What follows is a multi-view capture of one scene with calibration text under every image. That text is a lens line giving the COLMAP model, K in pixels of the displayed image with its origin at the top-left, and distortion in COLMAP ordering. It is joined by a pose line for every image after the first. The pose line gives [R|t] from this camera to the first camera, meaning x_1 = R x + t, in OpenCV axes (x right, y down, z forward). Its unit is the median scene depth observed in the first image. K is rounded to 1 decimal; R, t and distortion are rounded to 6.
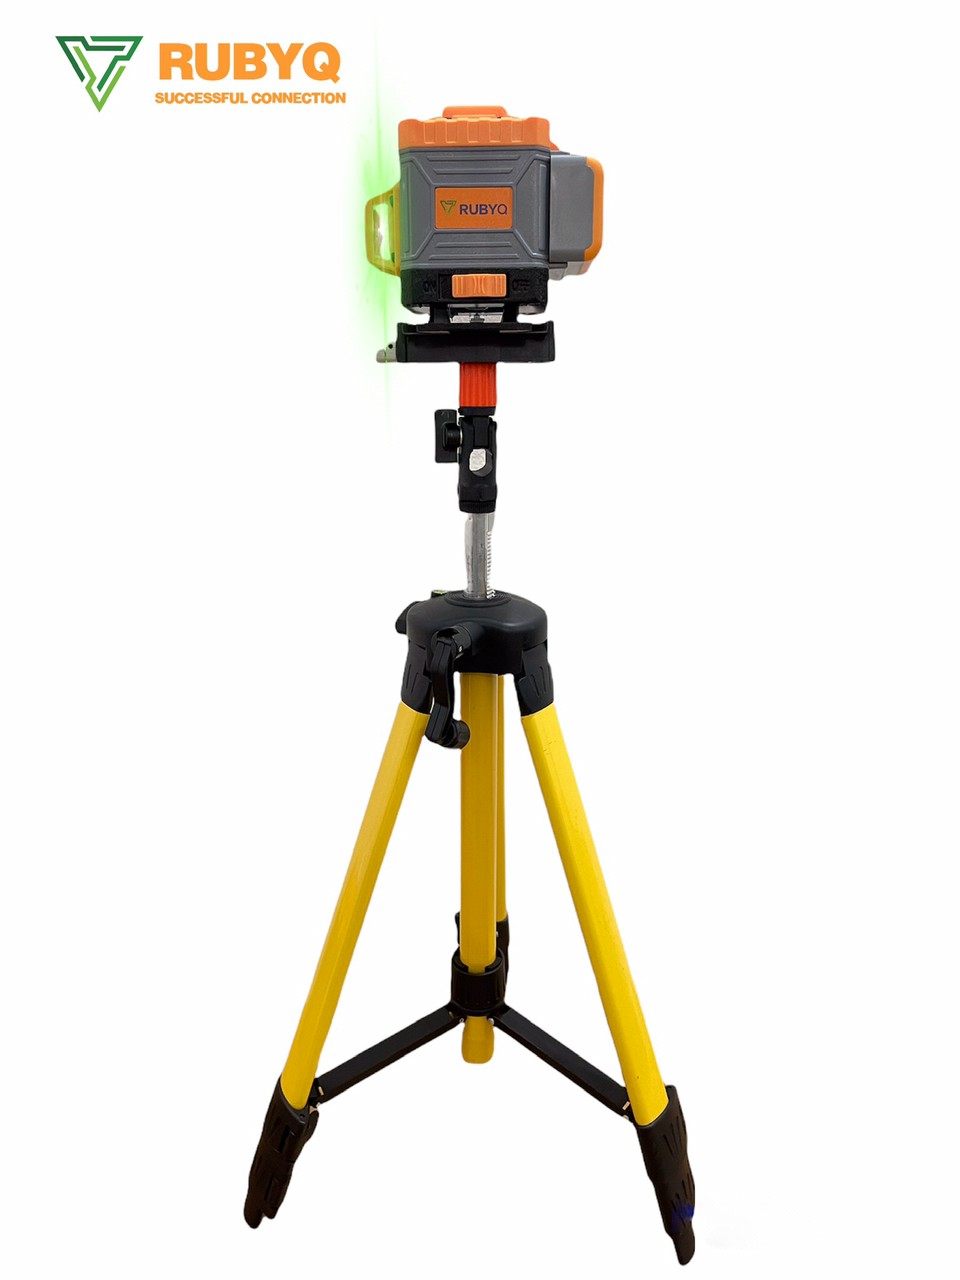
lens RADIAL K [[1062.6, 0, 484.2], [0, 1062.6, 640.2], [0, 0, 1]] dist [0.007345, 0.000793]
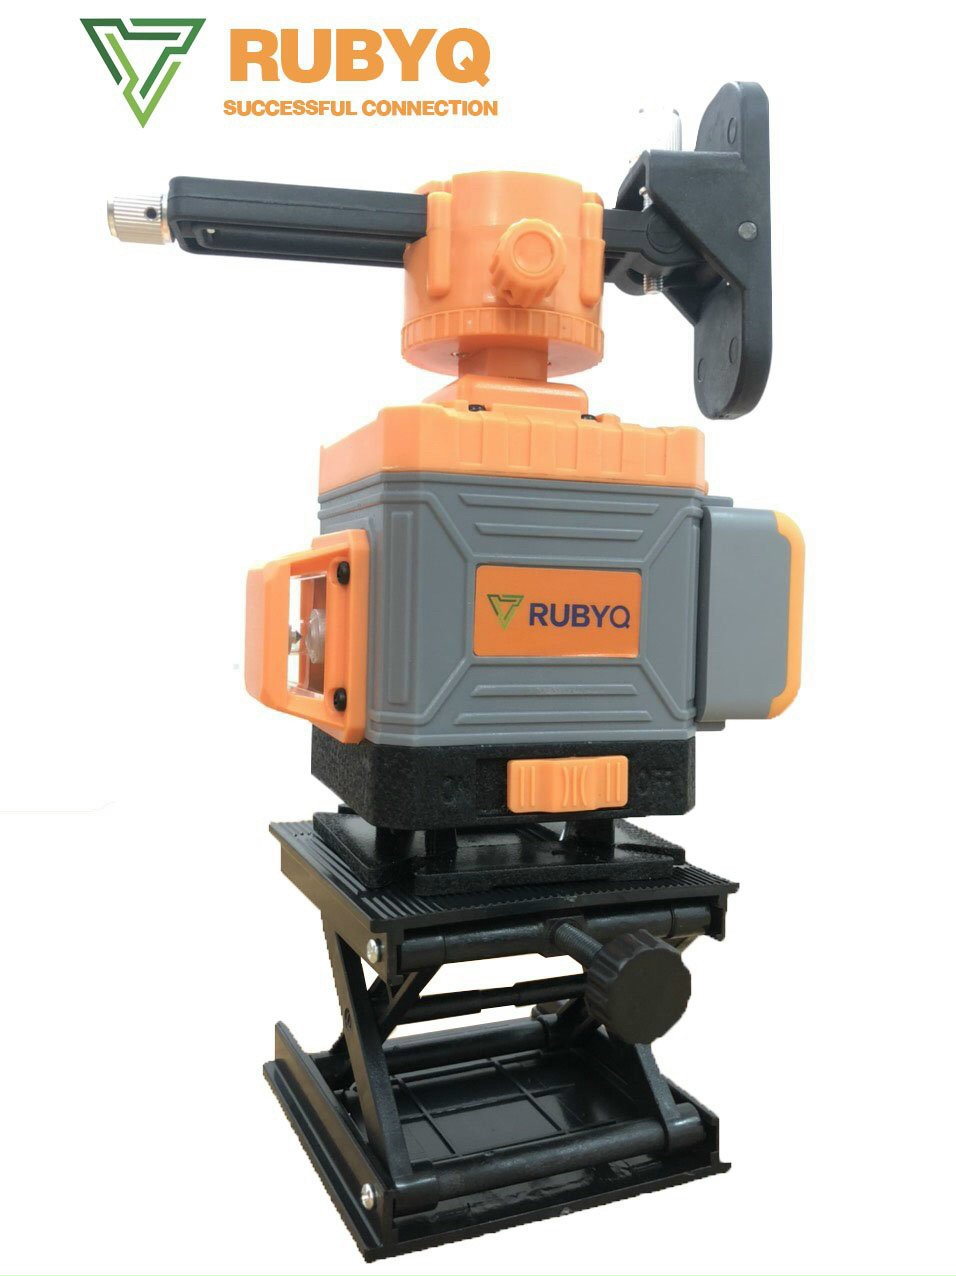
lens RADIAL K [[1059.3, 0, 475.7], [0, 1059.3, 633.6], [0, 0, 1]] dist [0.007345, 0.000793]
pose [[0.930735, 0.014885, 0.365391, -0.196432], [0.068957, 0.974103, -0.215333, -0.304414], [-0.359134, 0.225615, 0.905605, 0.618814]]
